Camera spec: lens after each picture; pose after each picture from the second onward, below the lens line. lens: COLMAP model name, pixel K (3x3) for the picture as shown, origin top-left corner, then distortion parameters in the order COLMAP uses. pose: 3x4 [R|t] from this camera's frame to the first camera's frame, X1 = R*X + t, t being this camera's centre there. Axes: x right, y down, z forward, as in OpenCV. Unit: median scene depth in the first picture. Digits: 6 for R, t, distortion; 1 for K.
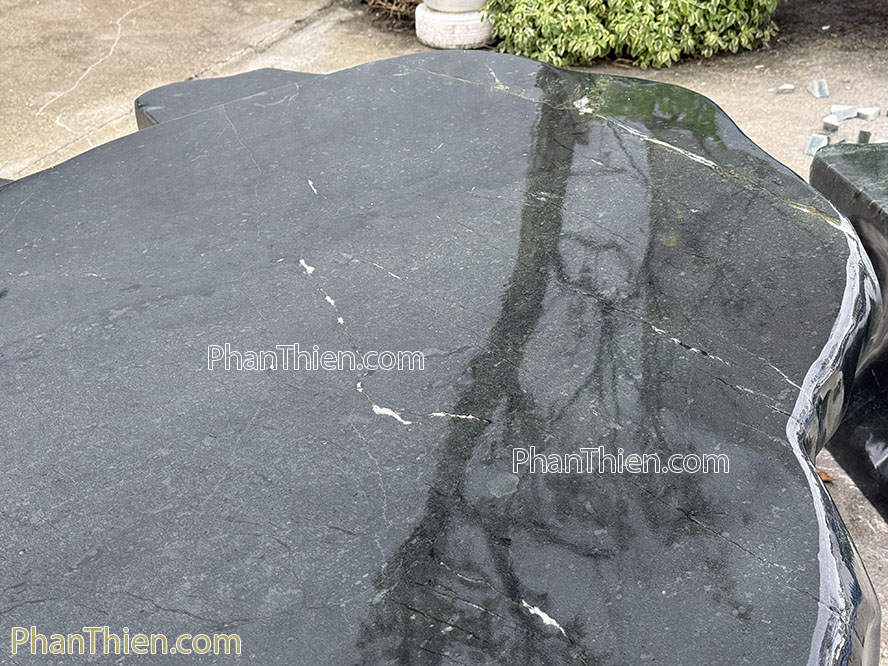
lens RADIAL K [[1252.8, 0, 444.0], [0, 1252.8, 333.0], [0, 0, 1]] dist [0.199060, -0.418990]
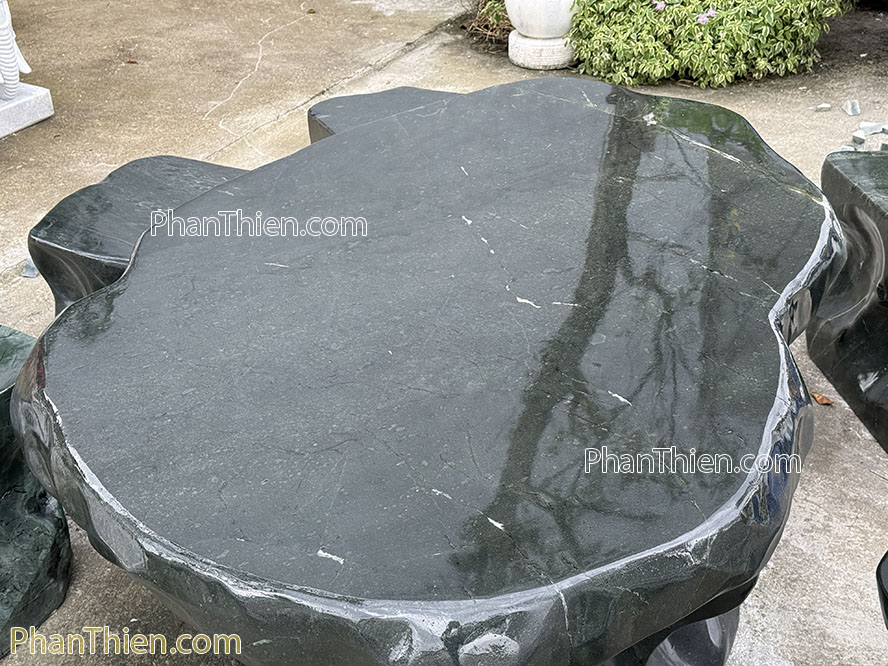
lens RADIAL K [[1231.6, 0, 443.1], [0, 1231.6, 316.4], [0, 0, 1]] dist [0.193807, -0.376778]
pose [[0.998326, 0.026425, -0.051452, -0.018323], [-0.027317, 0.999487, -0.016703, 0.029680], [0.050985, 0.018080, 0.998536, -0.167333]]
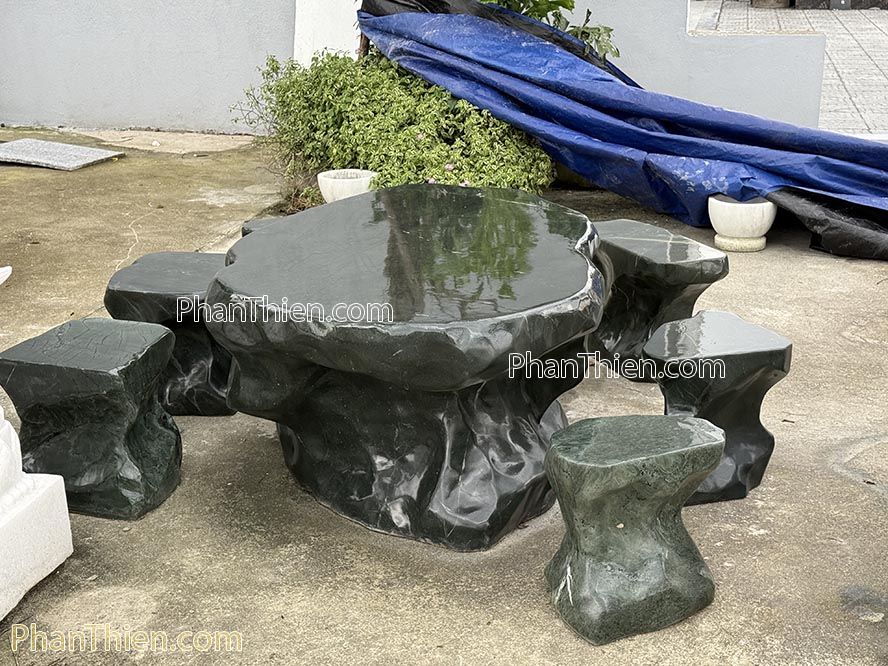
lens RADIAL K [[1252.8, 0, 444.0], [0, 1252.8, 333.0], [0, 0, 1]] dist [0.199060, -0.418990]
pose [[0.979446, -0.056620, 0.193595, -0.205209], [0.097422, 0.973212, -0.208250, 0.267726], [-0.176618, 0.222830, 0.958725, -0.579182]]
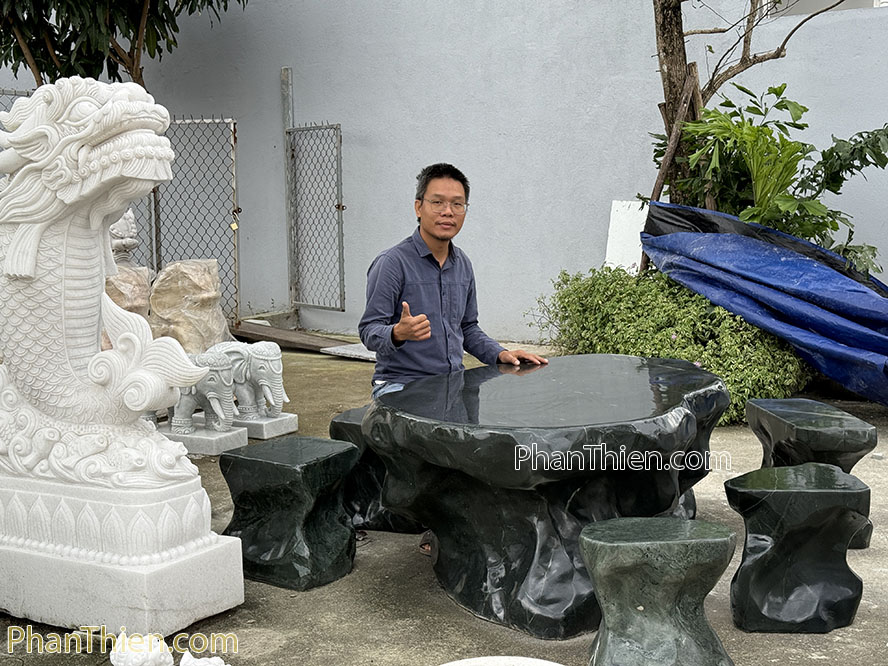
lens RADIAL K [[1252.8, 0, 444.0], [0, 1252.8, 333.0], [0, 0, 1]] dist [0.199060, -0.418990]
pose [[0.991295, 0.014964, -0.130805, 0.015520], [-0.066764, 0.913436, -0.401469, 0.421342], [0.113475, 0.406708, 0.906484, -0.739027]]
